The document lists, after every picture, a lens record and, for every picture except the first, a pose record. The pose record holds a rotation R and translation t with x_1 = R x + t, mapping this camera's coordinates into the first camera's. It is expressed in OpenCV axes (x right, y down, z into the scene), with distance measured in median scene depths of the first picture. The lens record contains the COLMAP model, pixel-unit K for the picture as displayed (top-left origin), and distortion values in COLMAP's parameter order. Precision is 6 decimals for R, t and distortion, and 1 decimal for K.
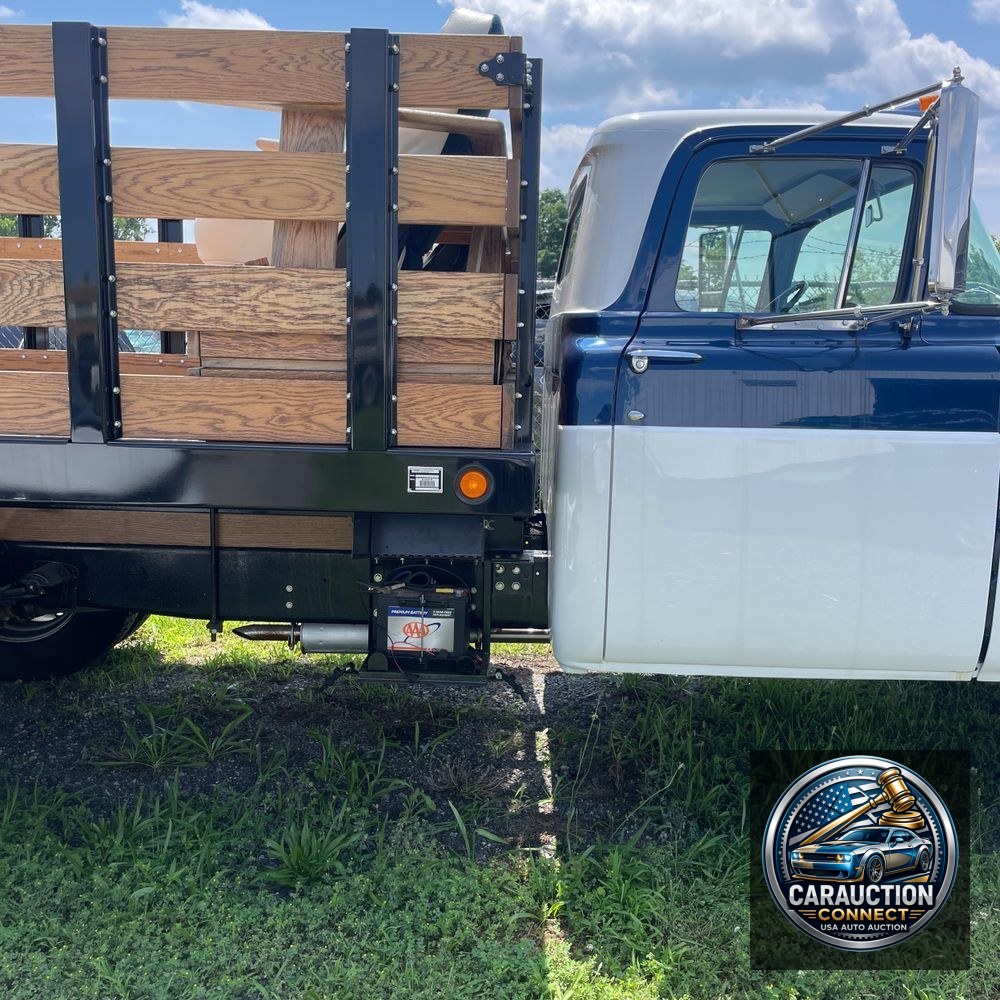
lens RADIAL K [[1025.0, 0, 505.9], [0, 1025.0, 503.1], [0, 0, 1]] dist [0.035372, 0.000000]
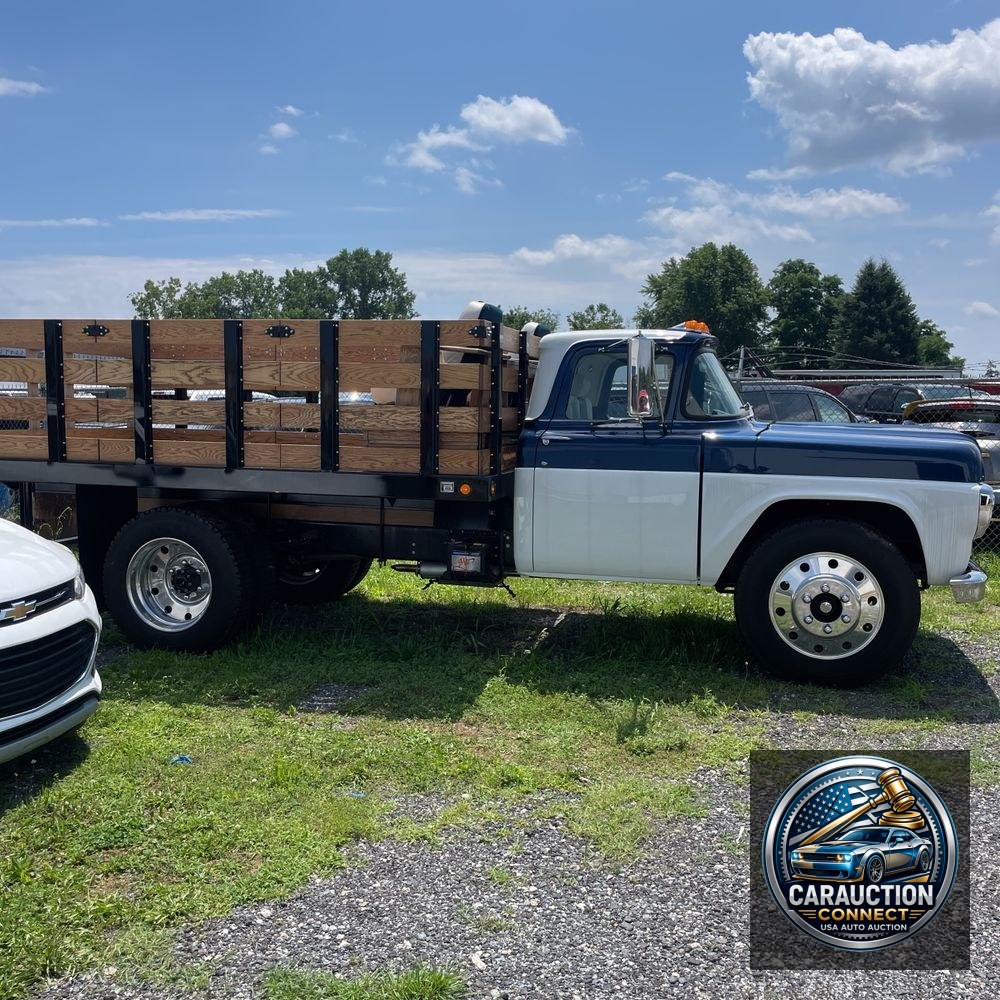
lens RADIAL K [[1025.0, 0, 496.5], [0, 1025.0, 504.2], [0, 0, 1]] dist [0.035372, 0.000000]
pose [[0.968794, 0.014646, -0.247432, 0.667172], [-0.030512, 0.997707, -0.060410, 0.168788], [0.245980, 0.066075, 0.967020, -1.427100]]
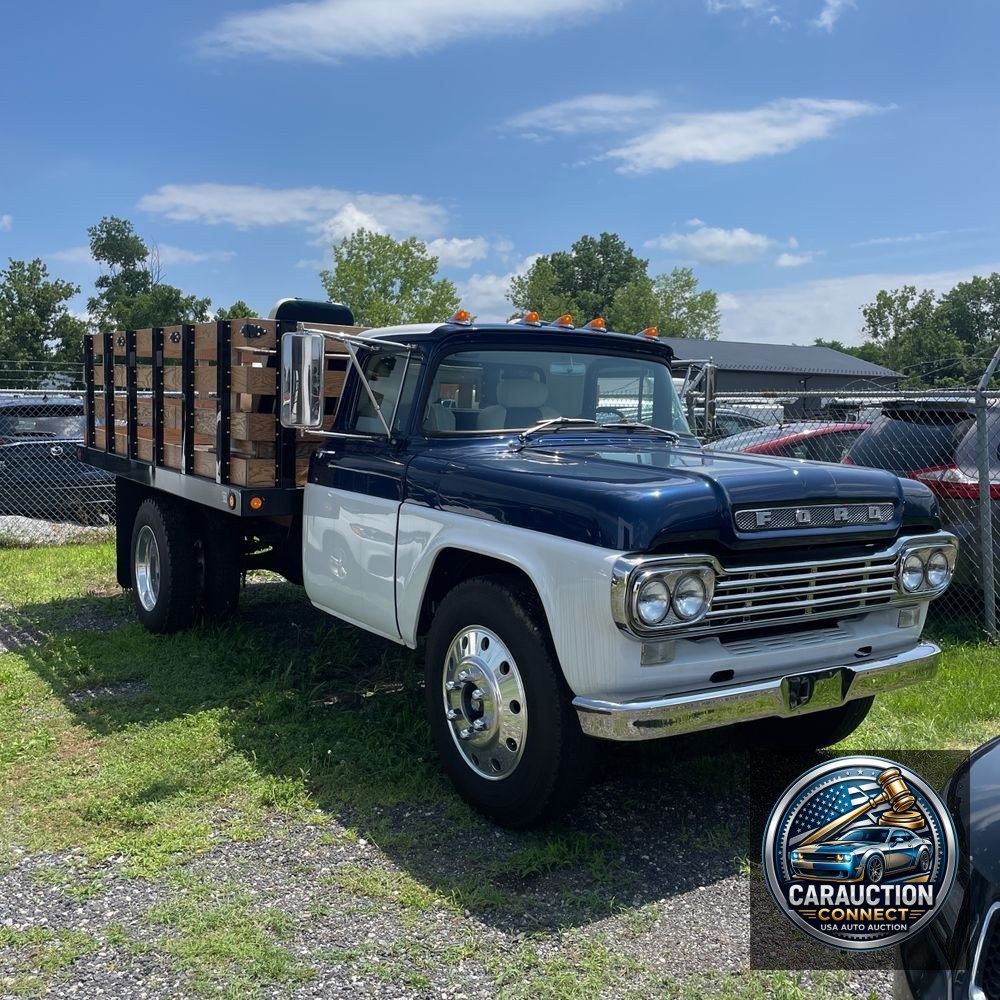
lens RADIAL K [[1025.0, 0, 498.1], [0, 1025.0, 500.2], [0, 0, 1]] dist [0.035372, 0.000000]
pose [[0.566406, 0.078088, -0.820419, 2.241222], [-0.148851, 0.988822, -0.008648, -0.089015], [0.810573, 0.127019, 0.571698, 0.138217]]
